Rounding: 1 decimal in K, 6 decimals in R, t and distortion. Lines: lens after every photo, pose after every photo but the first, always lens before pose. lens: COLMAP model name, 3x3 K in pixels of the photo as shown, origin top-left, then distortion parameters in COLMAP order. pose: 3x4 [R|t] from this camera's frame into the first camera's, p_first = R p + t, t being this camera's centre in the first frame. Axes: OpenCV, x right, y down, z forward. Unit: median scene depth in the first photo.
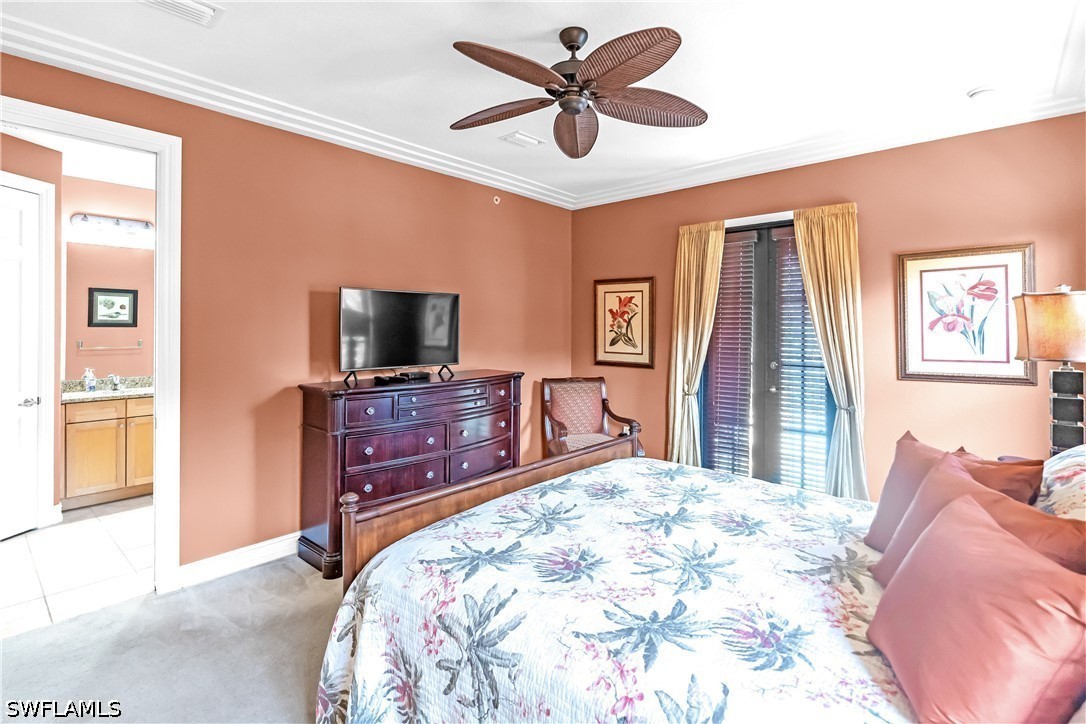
lens RADIAL K [[513.0, 0, 539.6], [0, 513.0, 326.6], [0, 0, 1]] dist [-0.001991, -0.000388]
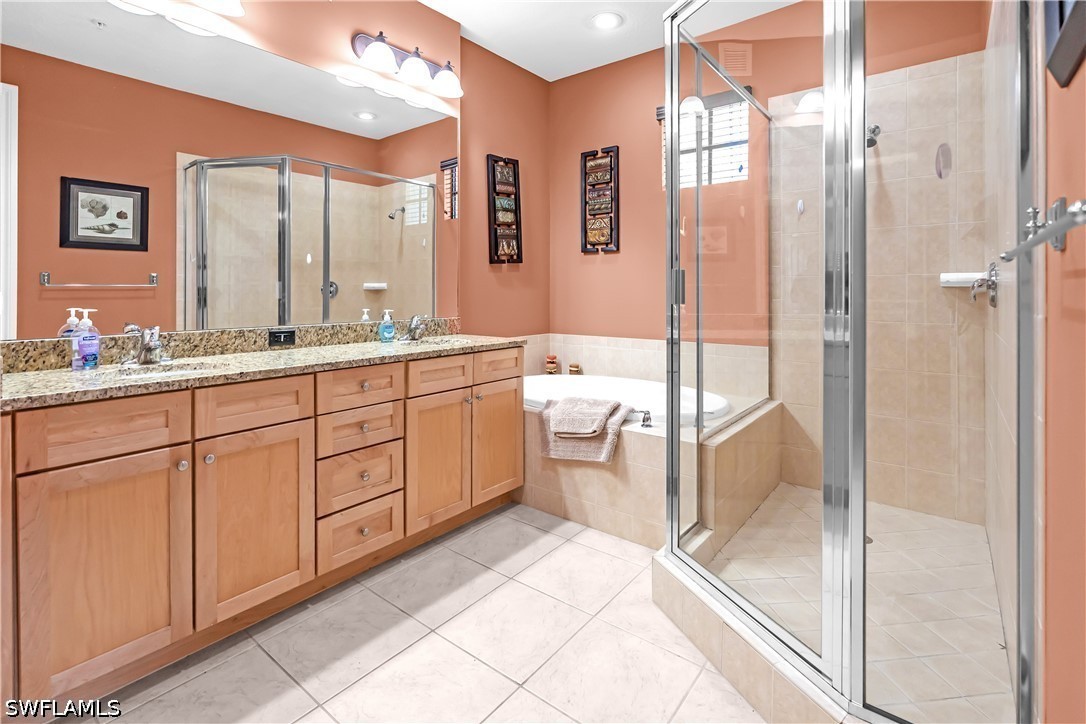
lens RADIAL K [[510.3, 0, 551.5], [0, 510.3, 292.7], [0, 0, 1]] dist [-0.008696, 0.000450]
pose [[0.998069, -0.002839, 0.062051, -0.578220], [0.002330, 0.999963, 0.008268, 0.071339], [-0.062073, -0.008107, 0.998039, 0.629469]]
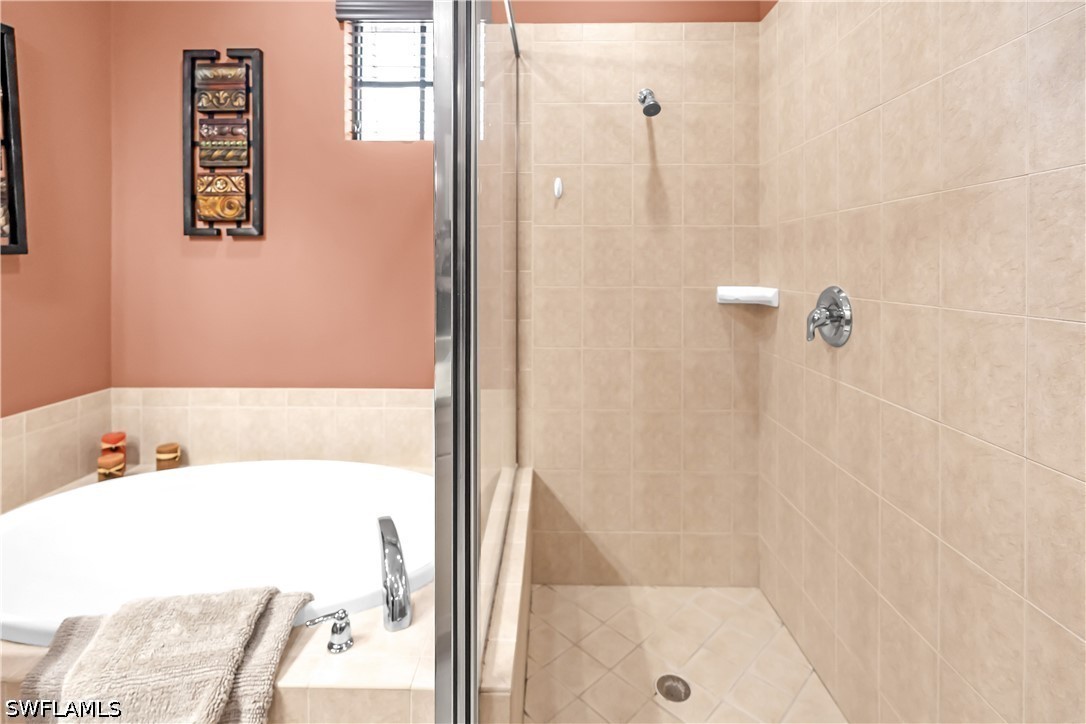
lens RADIAL K [[516.4, 0, 548.0], [0, 516.4, 267.7], [0, 0, 1]] dist [-0.002693, -0.000085]
pose [[0.759498, -0.003994, 0.650498, -0.526606], [-0.004695, 0.999921, 0.011620, 0.032493], [-0.650493, -0.011879, 0.759419, 0.922009]]
